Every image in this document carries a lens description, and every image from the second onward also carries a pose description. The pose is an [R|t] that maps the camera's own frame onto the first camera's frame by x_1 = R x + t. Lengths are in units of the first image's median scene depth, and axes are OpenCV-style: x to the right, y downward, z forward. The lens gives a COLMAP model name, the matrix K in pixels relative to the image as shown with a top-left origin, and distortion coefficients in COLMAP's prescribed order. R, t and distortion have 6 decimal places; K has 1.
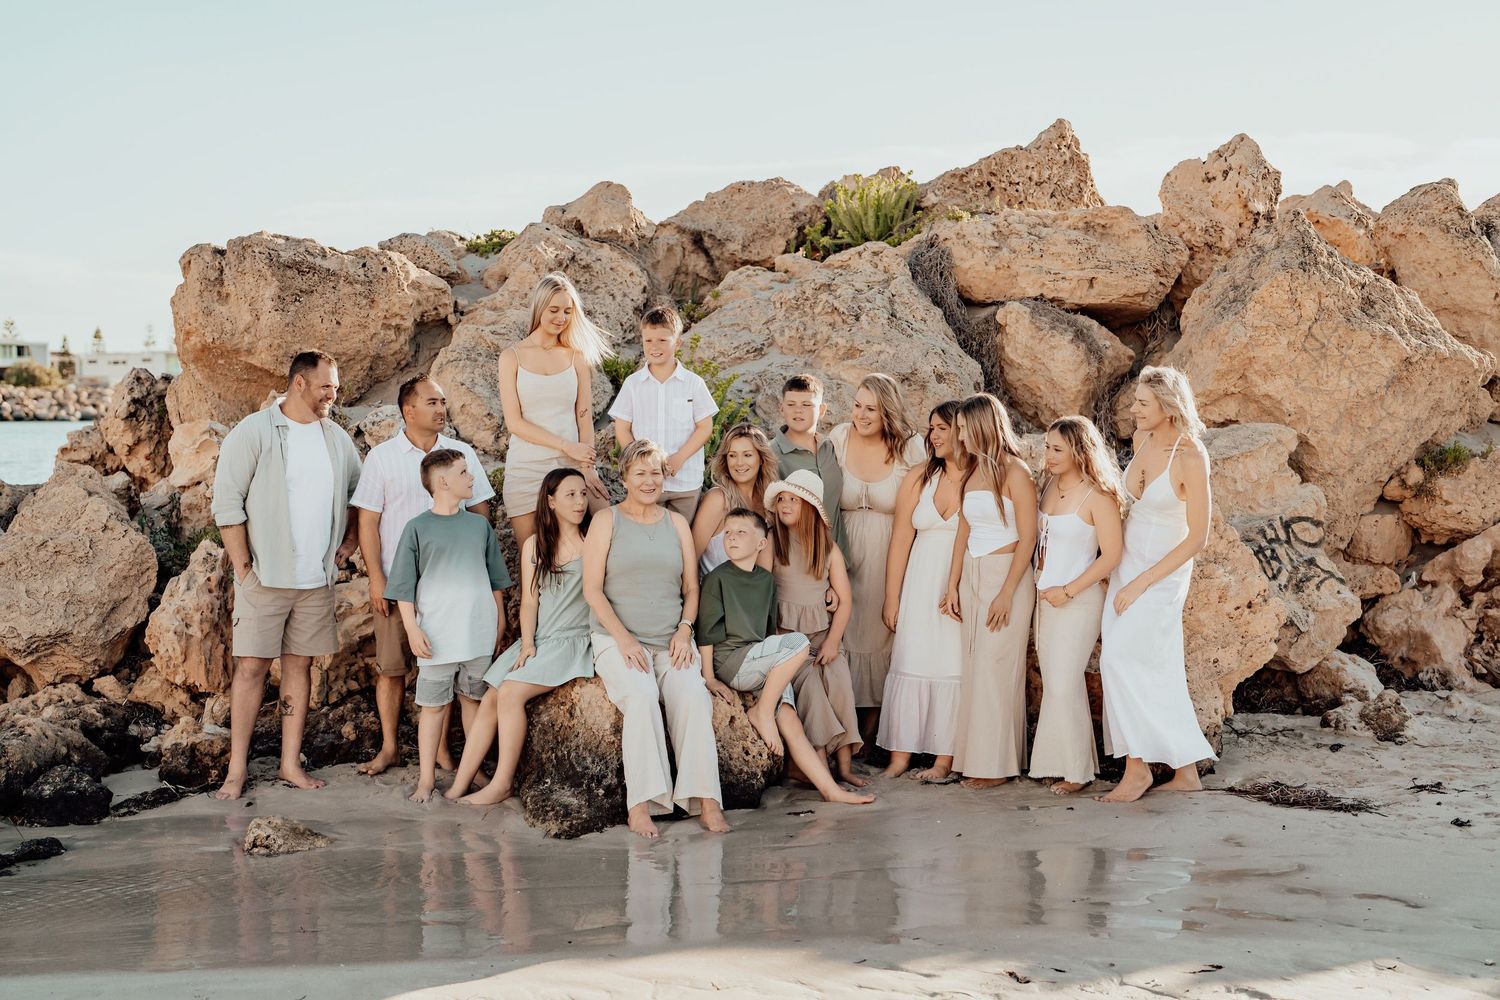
lens RADIAL K [[2037.0, 0, 750.0], [0, 2037.0, 500.0], [0, 0, 1]] dist [-0.161453, 1.046902]
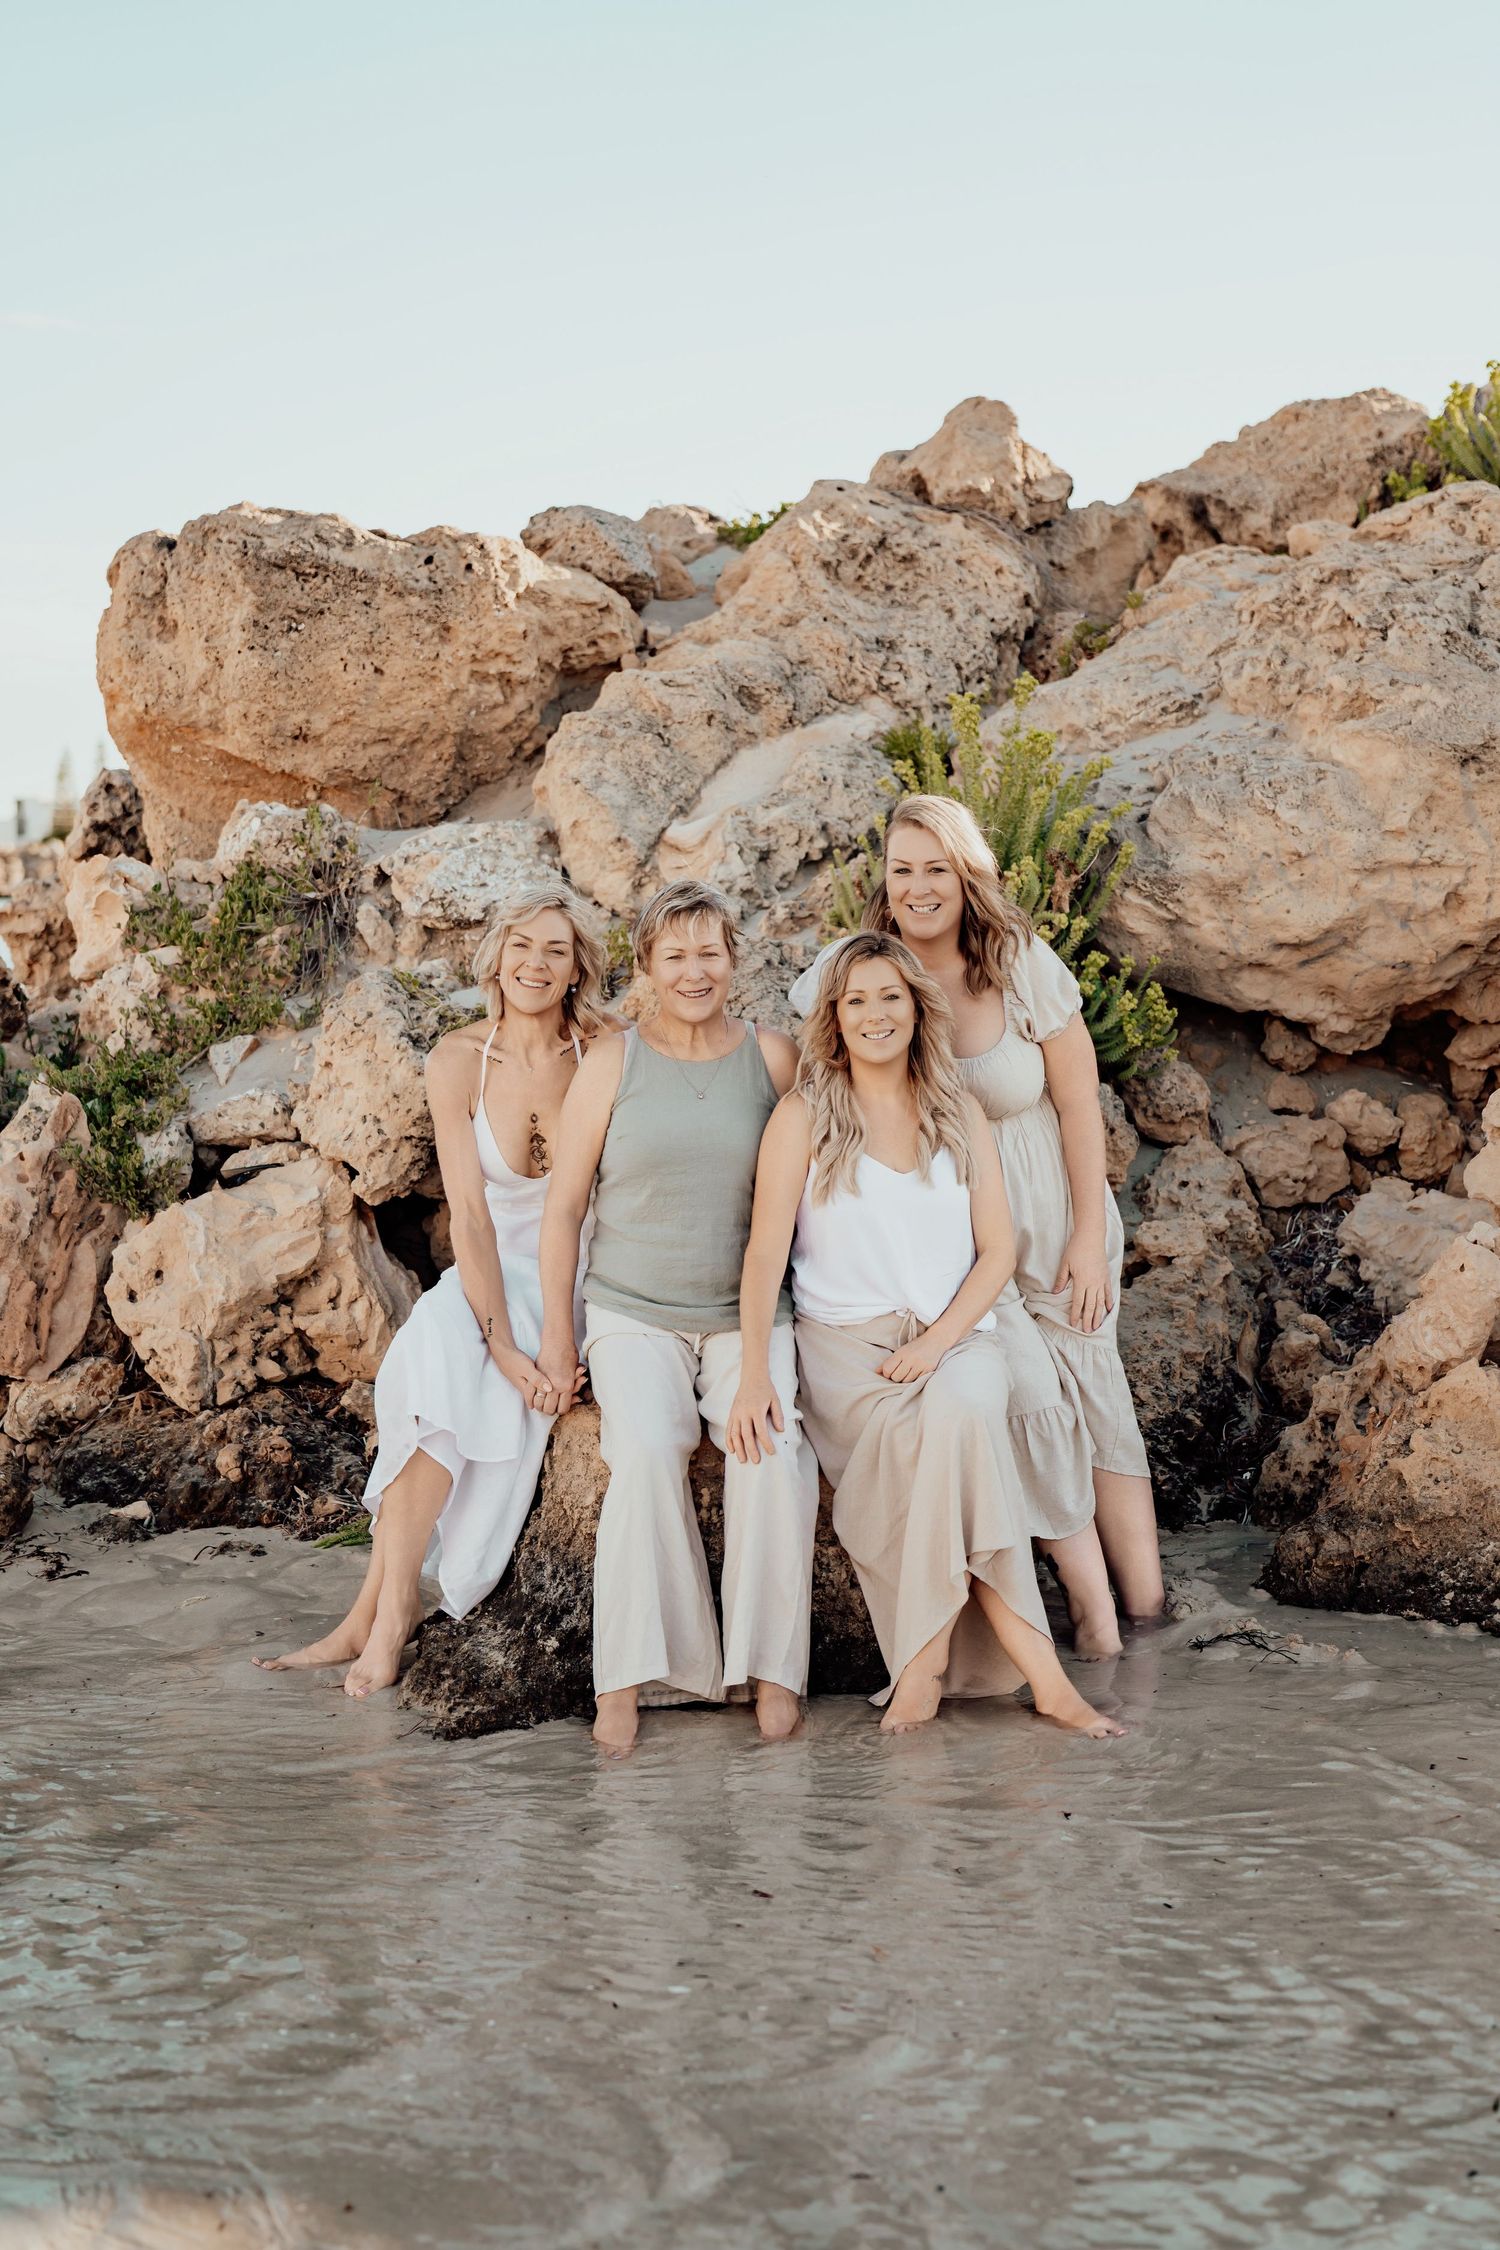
lens RADIAL K [[3055.5, 0, 750.0], [0, 3055.5, 1125.0], [0, 0, 1]] dist [-0.161453, 1.046902]
pose [[0.951517, 0.018318, -0.307051, 0.134541], [-0.006227, 0.999168, 0.040309, -0.001633], [0.307534, -0.036443, 0.950839, 0.270547]]
